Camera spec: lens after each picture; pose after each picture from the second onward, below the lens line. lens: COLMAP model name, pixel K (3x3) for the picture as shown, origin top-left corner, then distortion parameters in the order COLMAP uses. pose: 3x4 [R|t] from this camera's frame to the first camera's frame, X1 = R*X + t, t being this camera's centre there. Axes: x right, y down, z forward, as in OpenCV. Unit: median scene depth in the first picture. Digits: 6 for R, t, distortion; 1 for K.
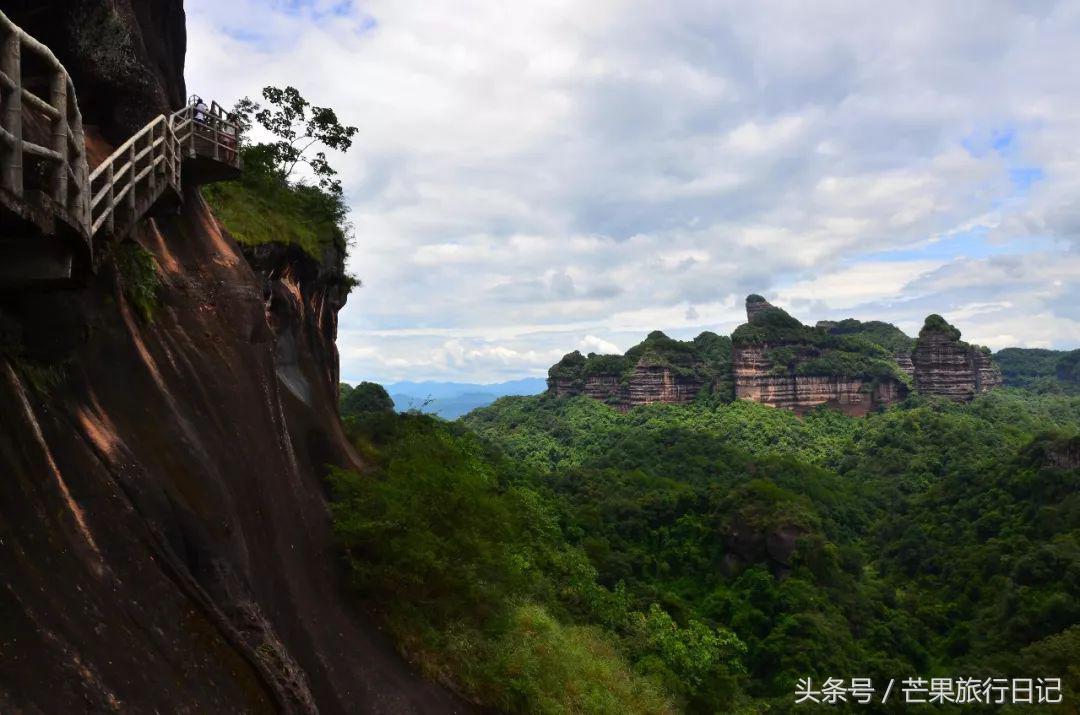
lens RADIAL K [[829.7, 0, 544.9], [0, 829.7, 363.1], [0, 0, 1]] dist [-0.040597, -0.001646]
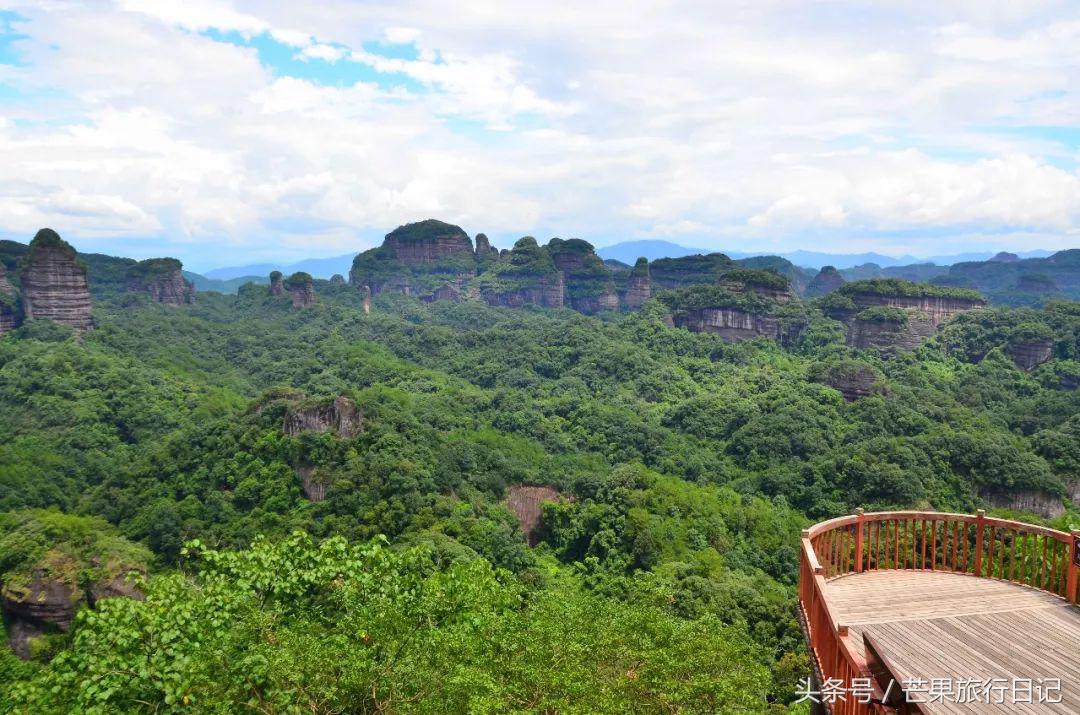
lens RADIAL K [[829.7, 0, 540.2], [0, 829.7, 373.5], [0, 0, 1]] dist [-0.040597, -0.001646]
pose [[0.470489, -0.081899, 0.878597, -0.060356], [-0.046997, 0.991945, 0.117631, -0.032163], [-0.881154, -0.096636, 0.462850, 0.109521]]
